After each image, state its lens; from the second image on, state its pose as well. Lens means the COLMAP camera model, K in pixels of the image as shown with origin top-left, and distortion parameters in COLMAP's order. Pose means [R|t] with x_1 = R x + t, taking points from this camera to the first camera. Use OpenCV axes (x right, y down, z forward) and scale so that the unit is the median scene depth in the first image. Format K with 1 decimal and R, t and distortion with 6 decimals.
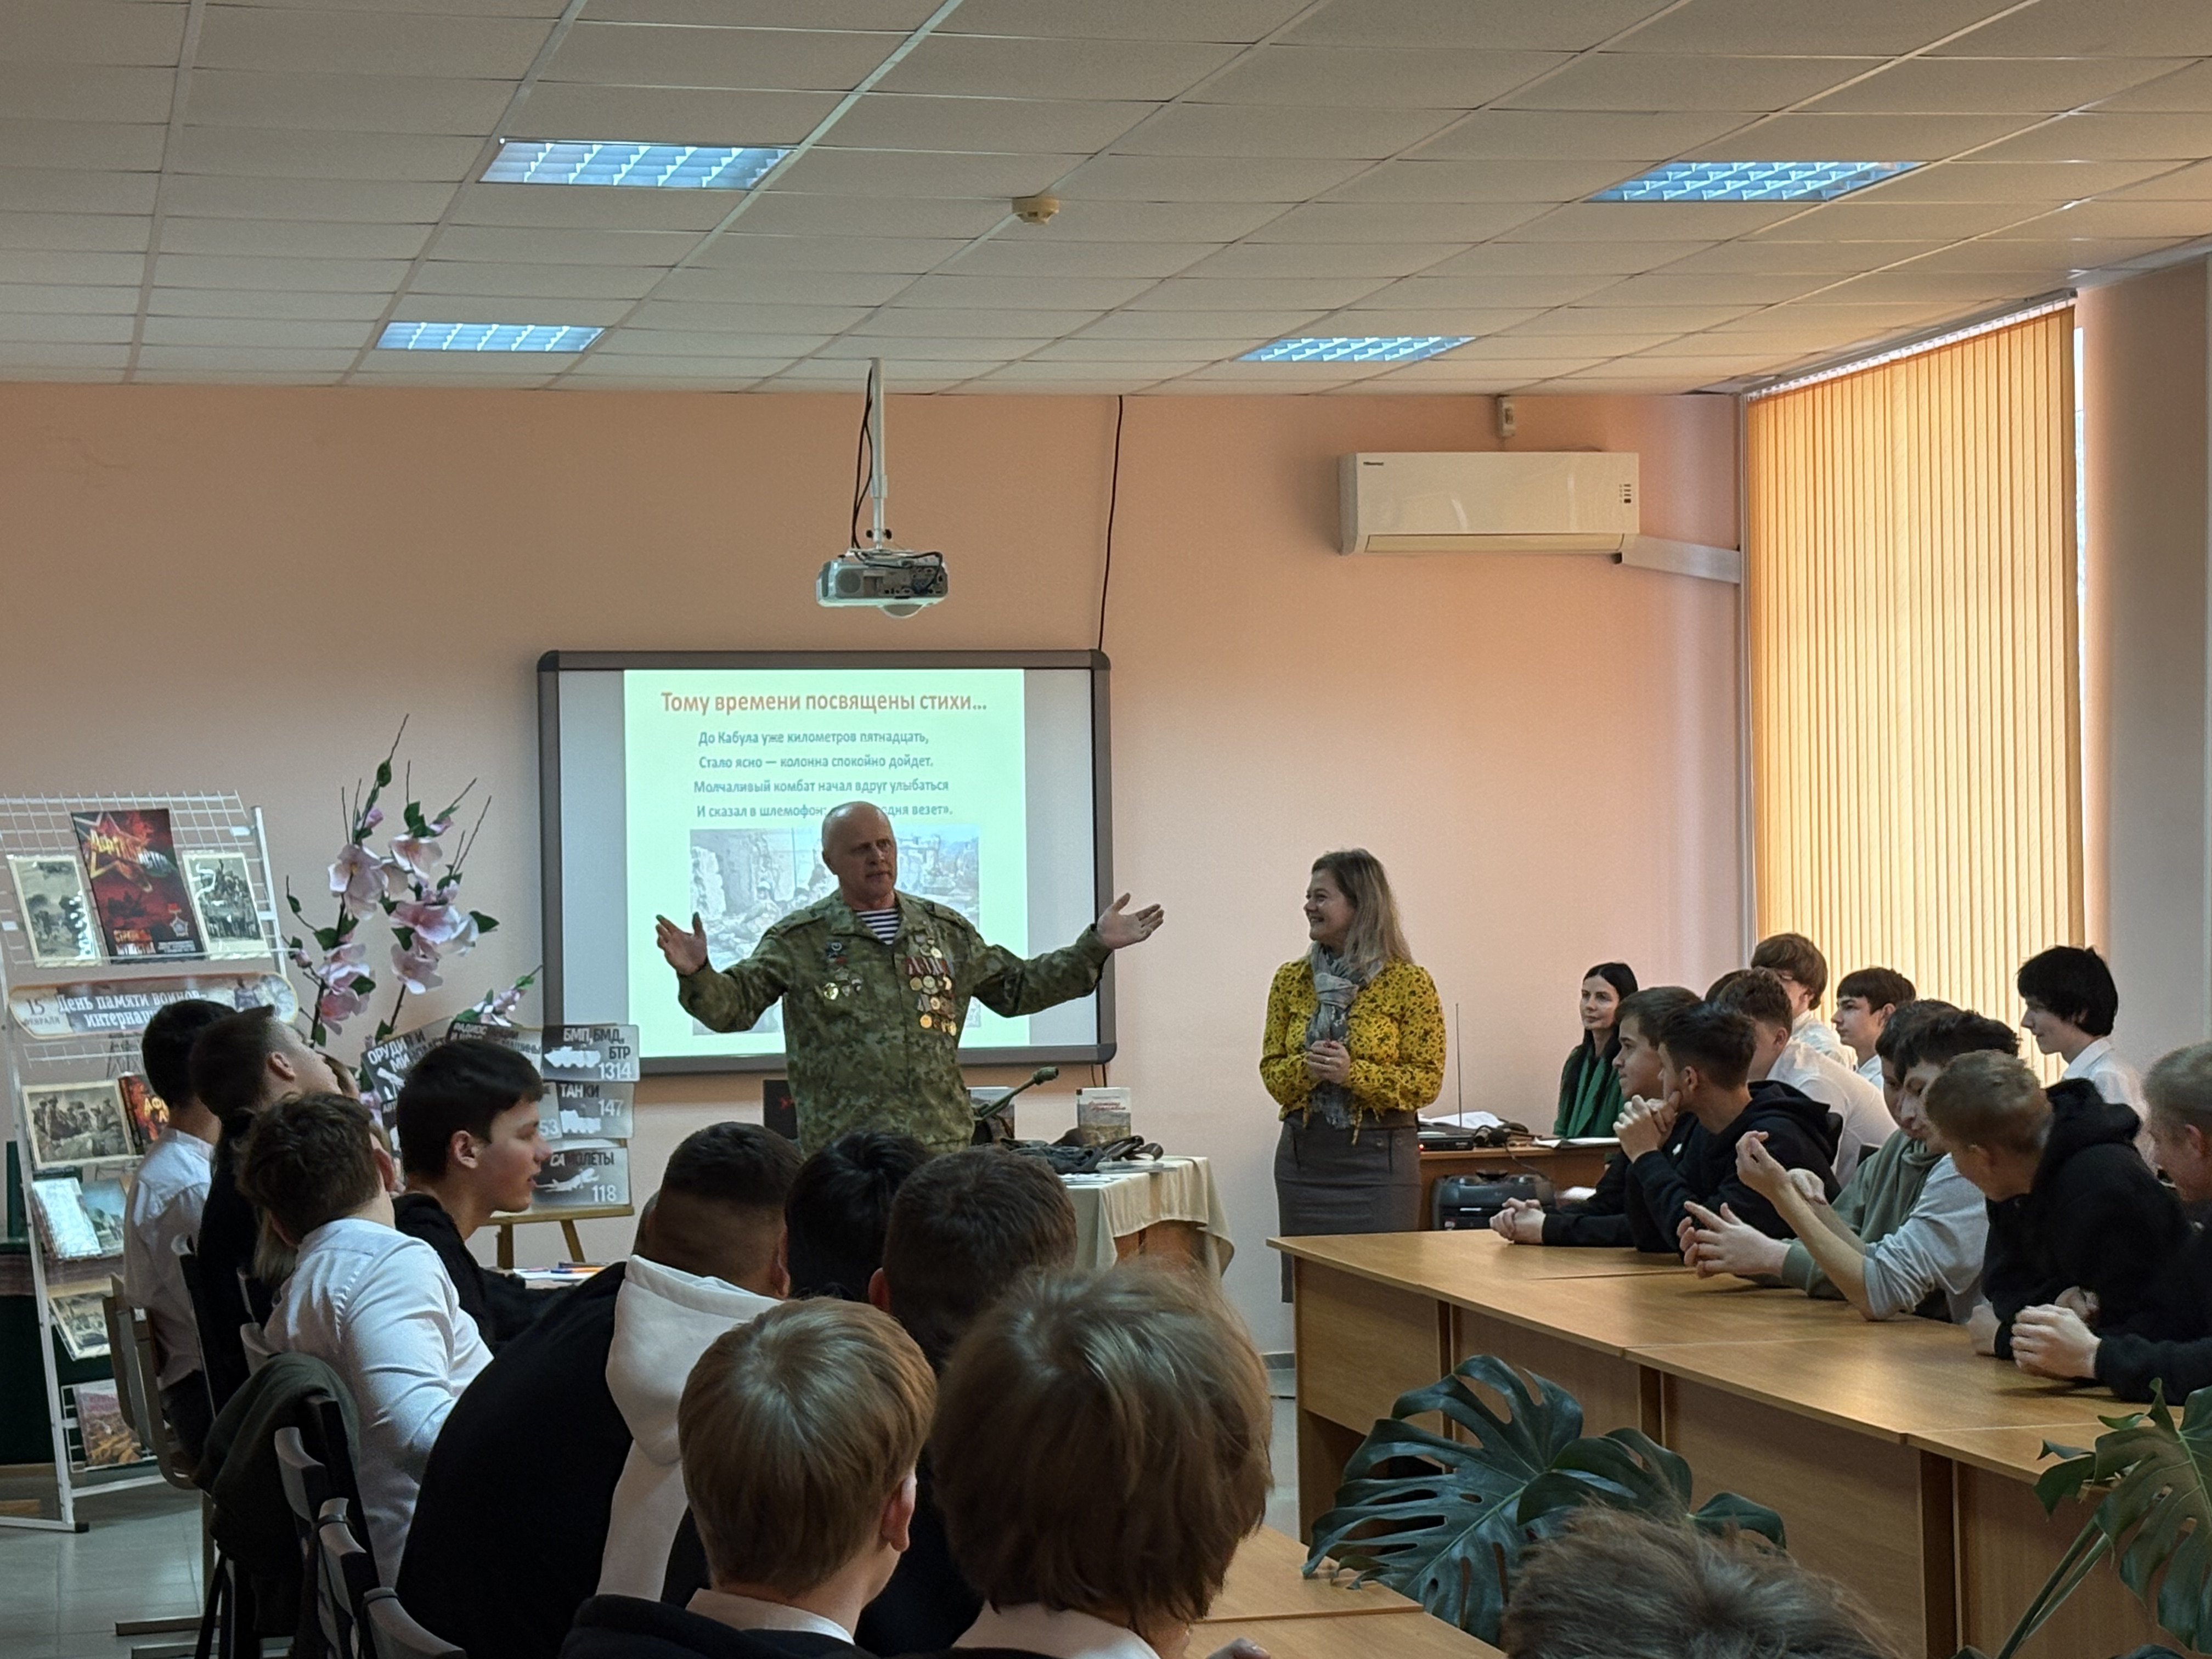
lens RADIAL K [[4519.7, 0, 1100.4], [0, 4519.7, 833.5], [0, 0, 1]] dist [0.343399, -1.819089]
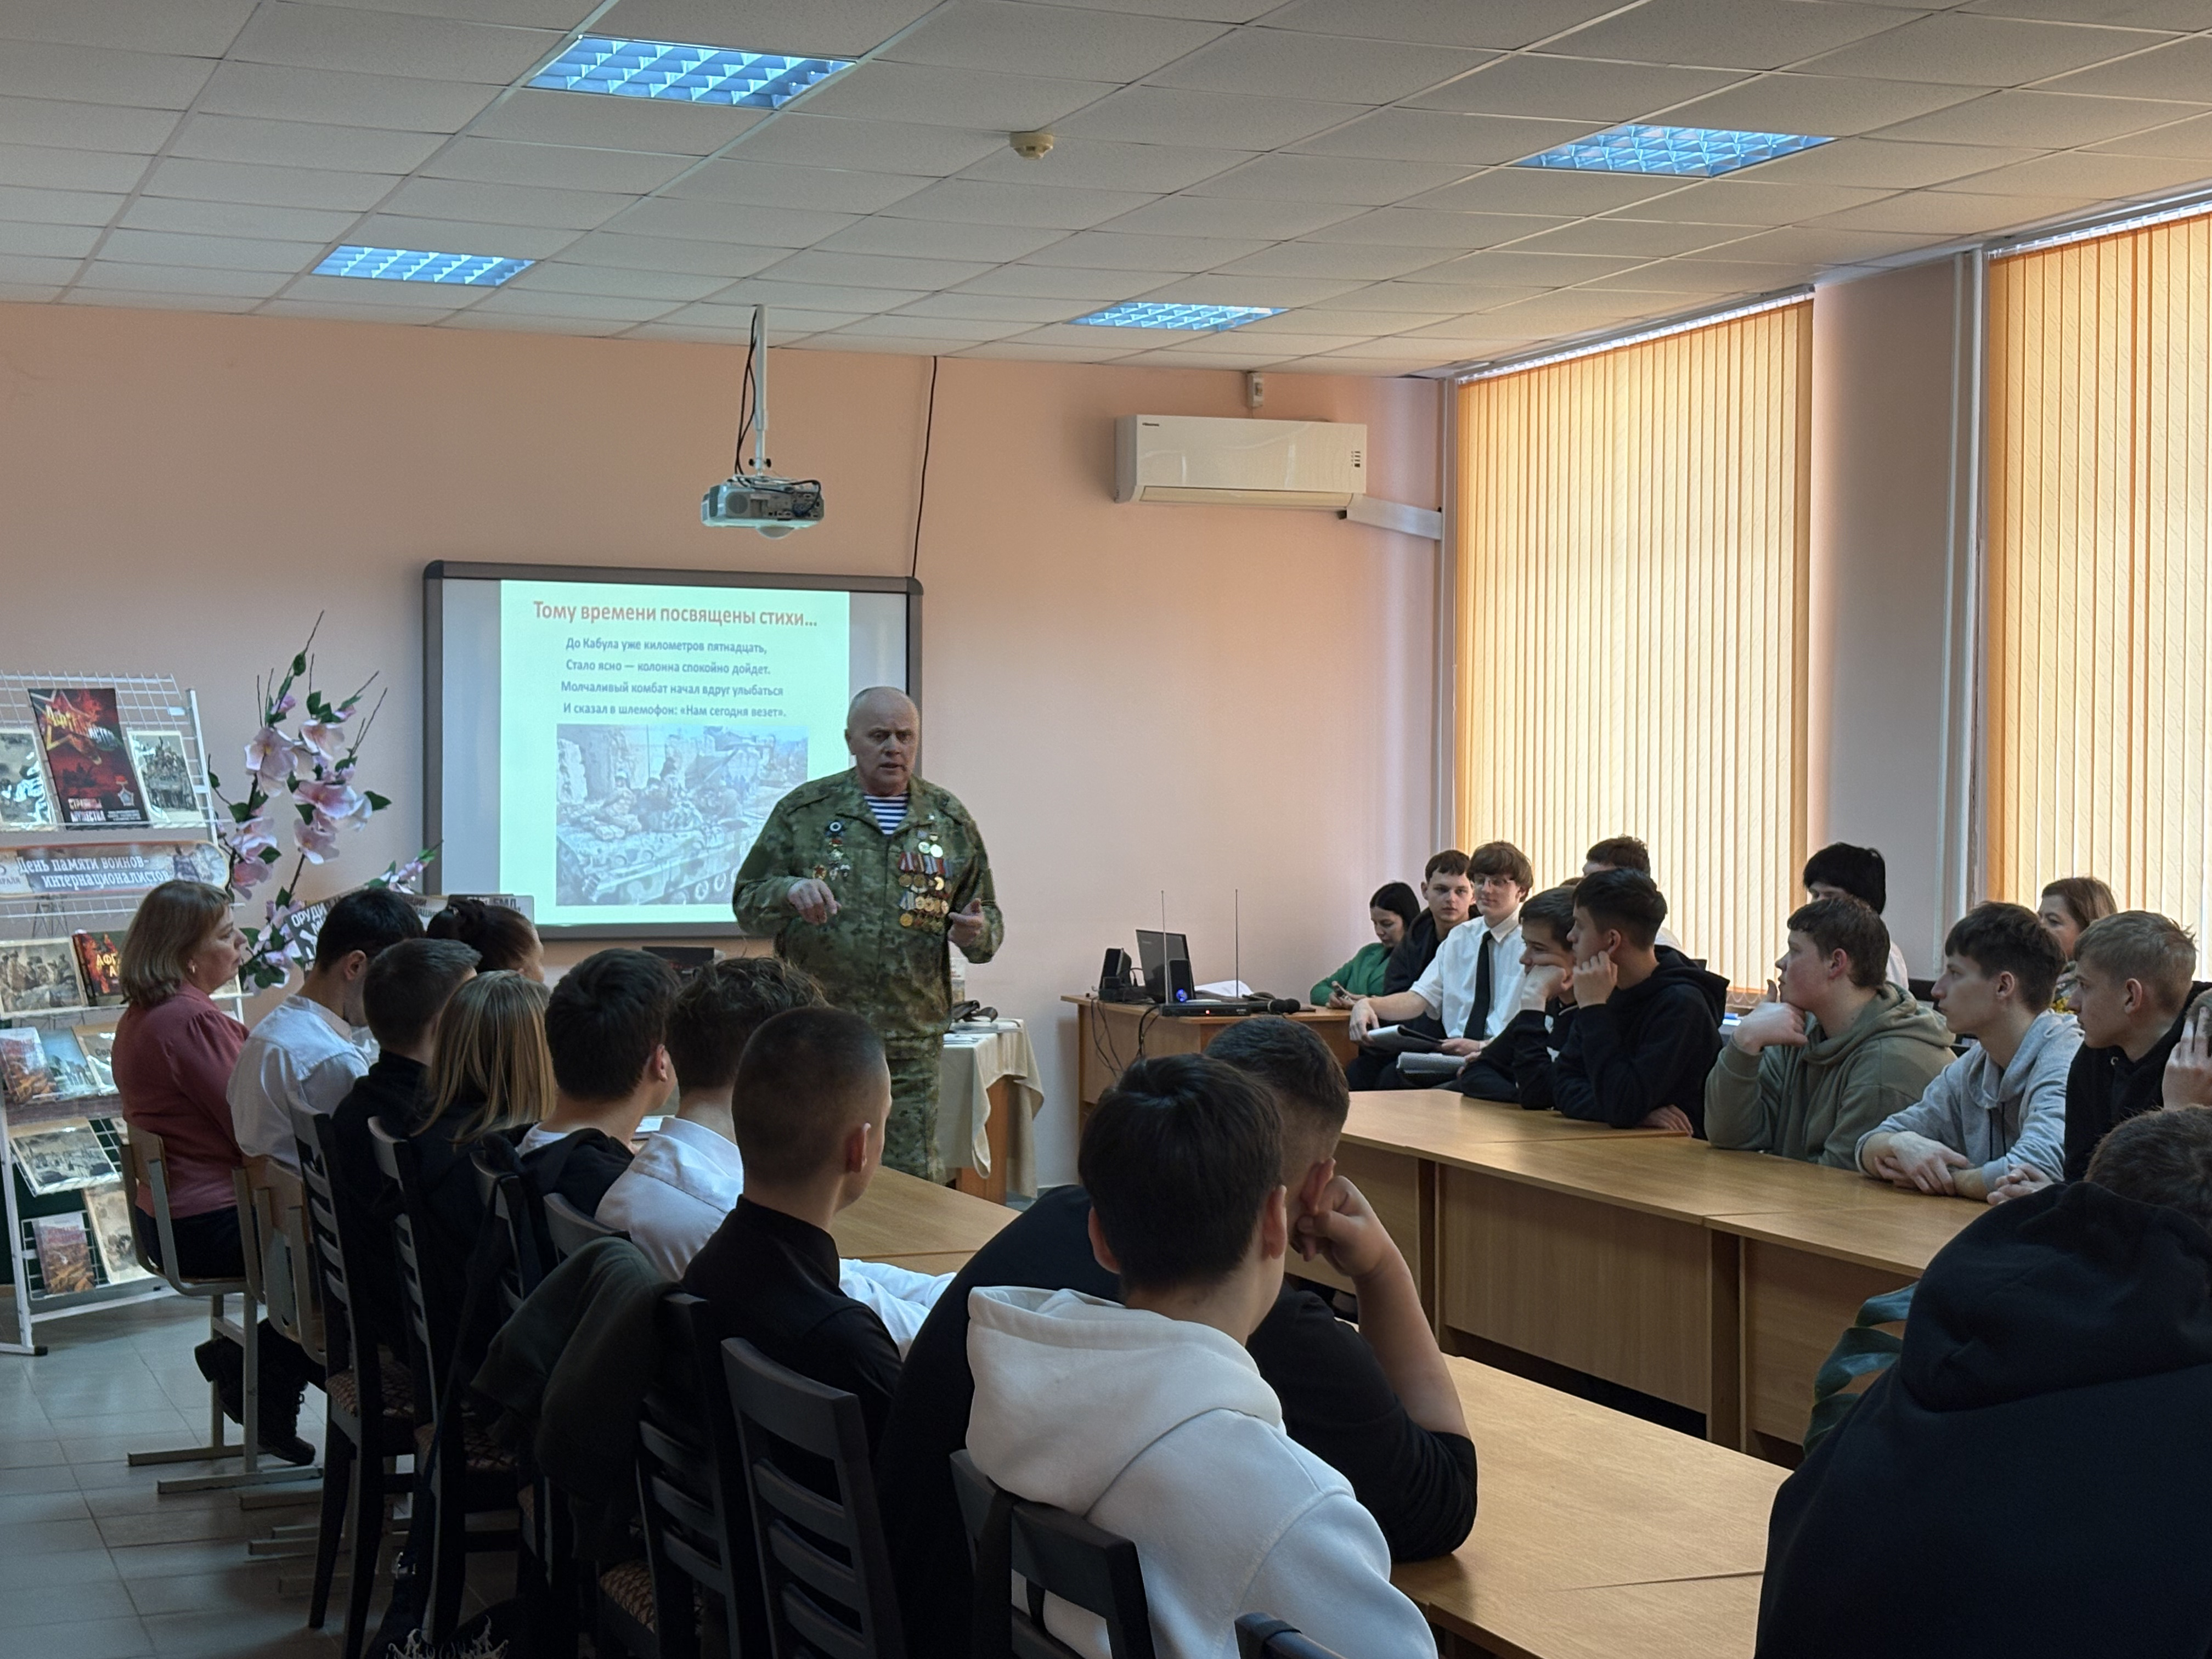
lens RADIAL K [[3428.4, 0, 1081.9], [0, 3428.4, 822.9], [0, 0, 1]] dist [0.291372, -1.219545]
pose [[0.989897, 0.020667, 0.140274, -0.085895], [-0.023118, 0.999607, 0.015866, 0.007581], [-0.139891, -0.018949, 0.989986, 0.138367]]
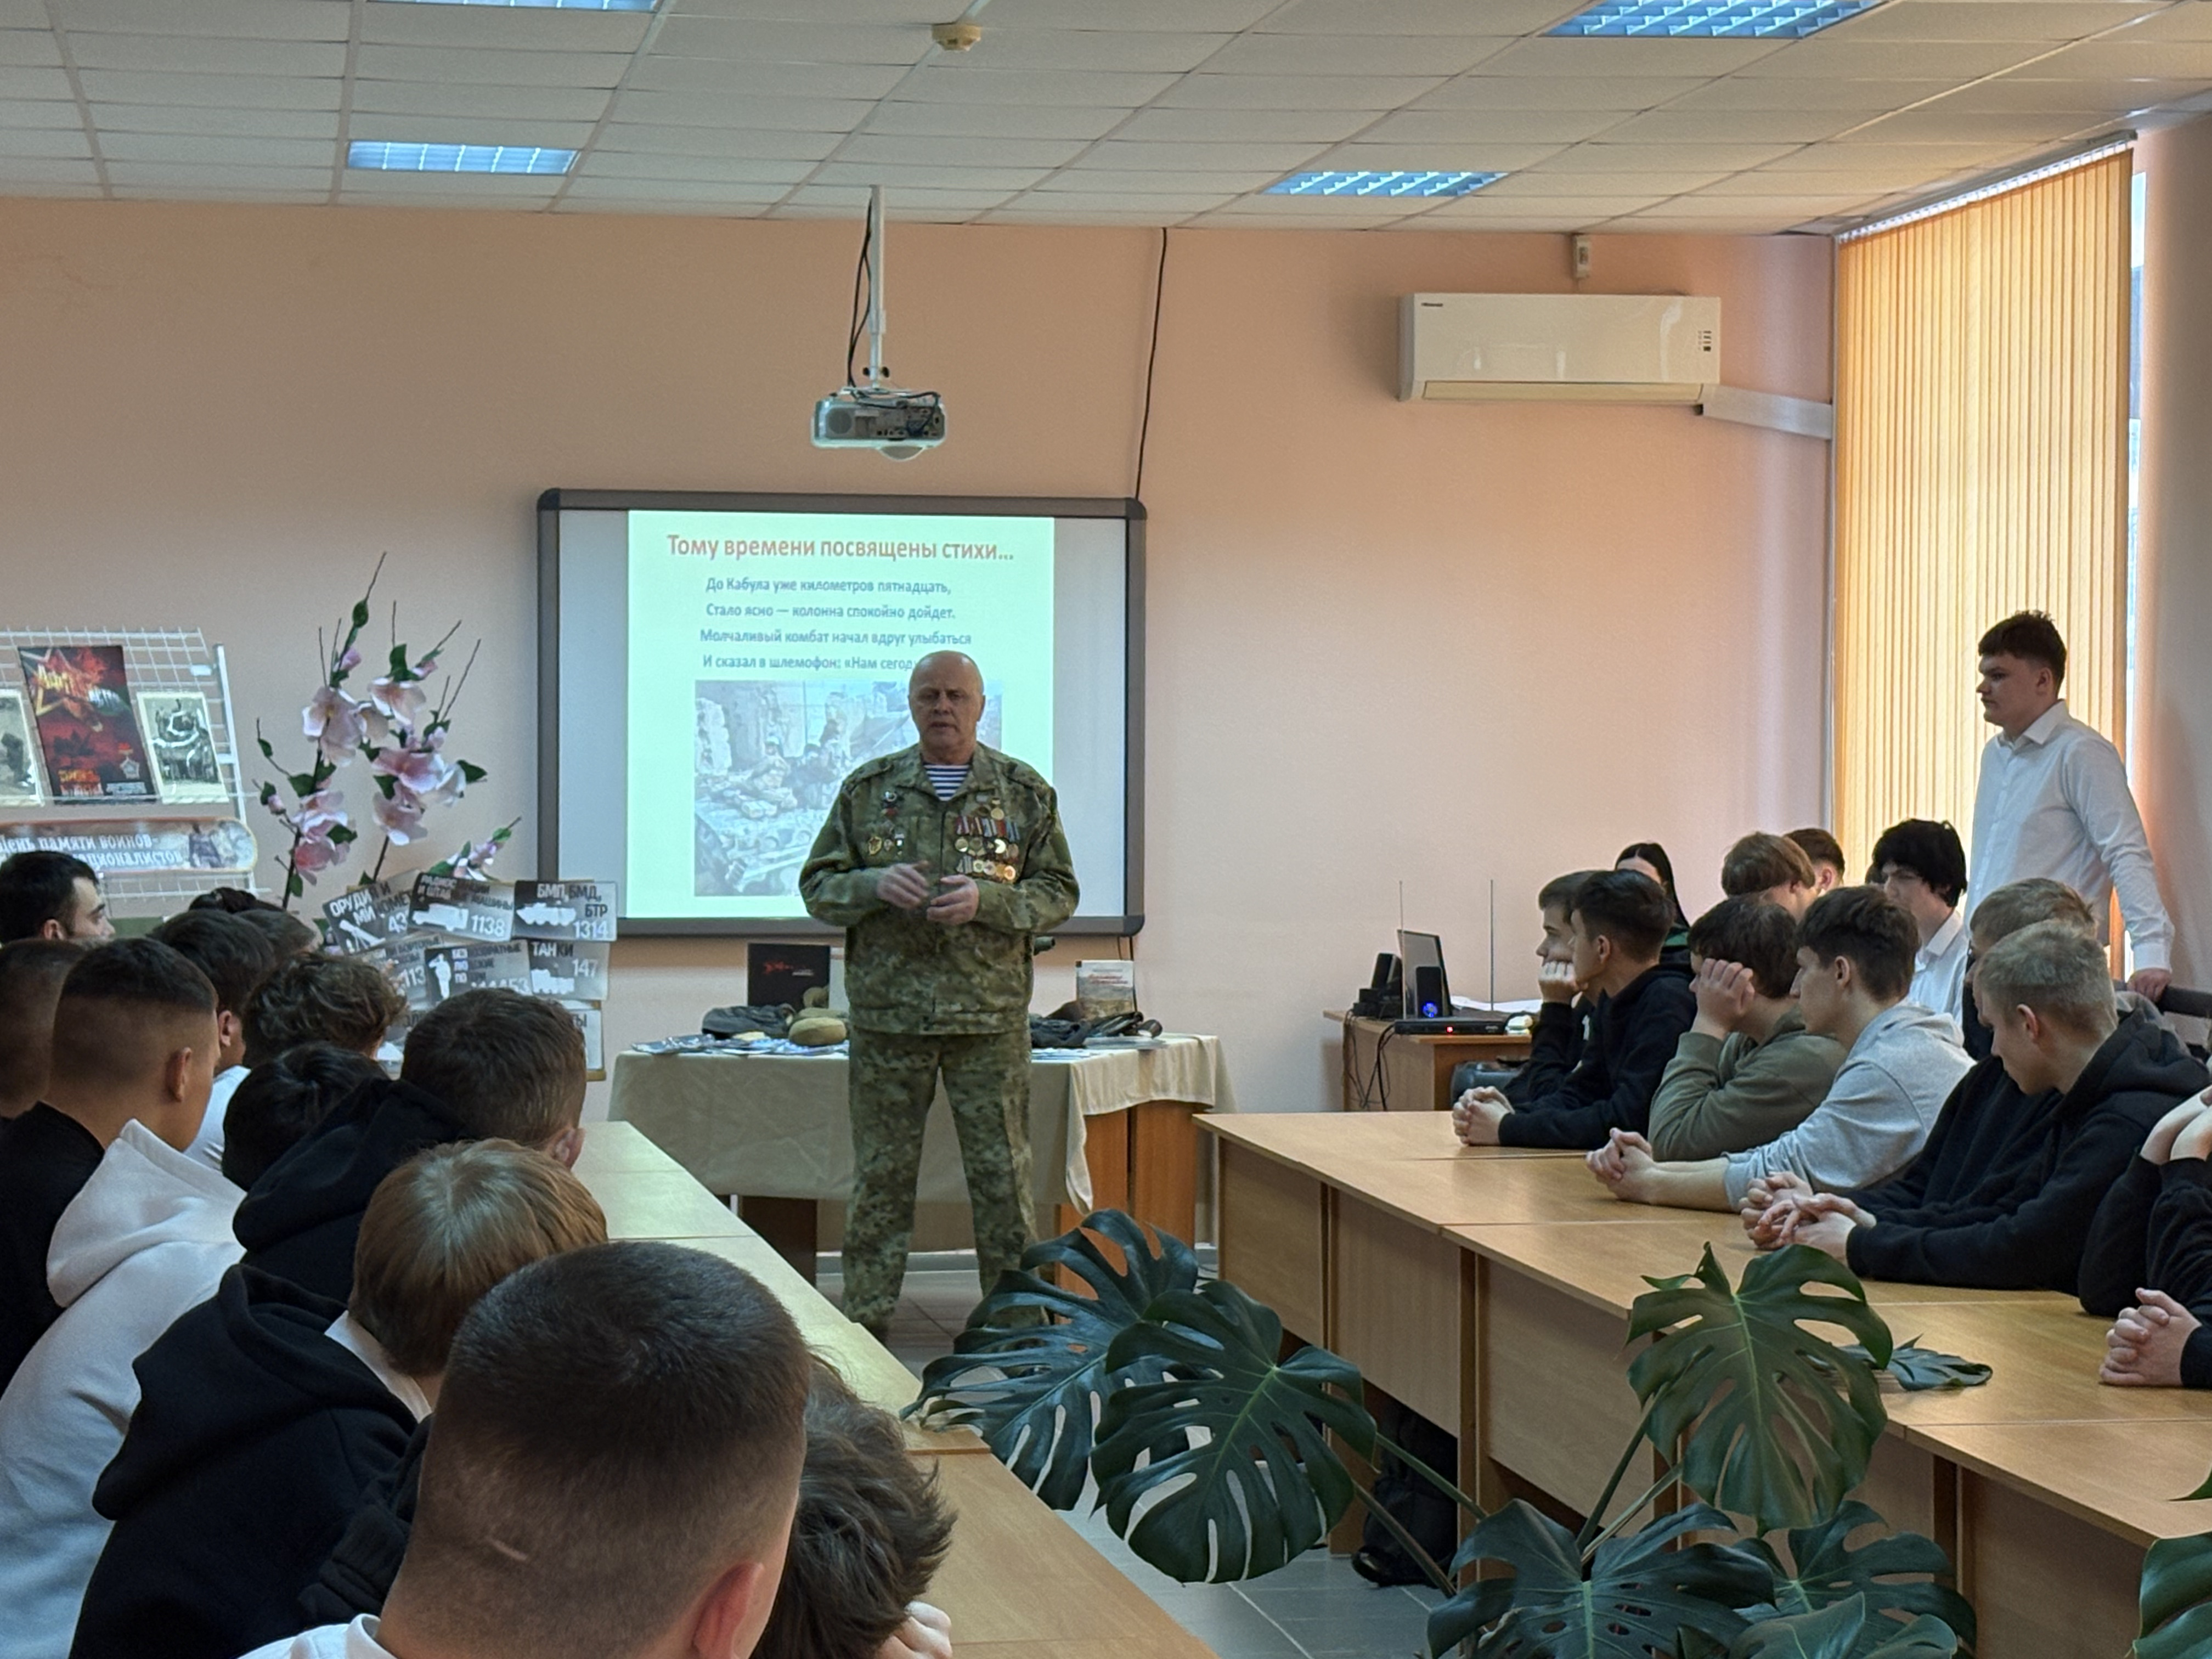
lens RADIAL K [[4975.7, 0, 1124.6], [0, 4975.7, 823.4], [0, 0, 1]] dist [0.344782, -1.830490]
pose [[0.997981, 0.022057, -0.059557, 0.066023], [-0.020555, 0.999458, 0.025705, 0.000485], [0.060092, -0.024429, 0.997894, -0.042483]]
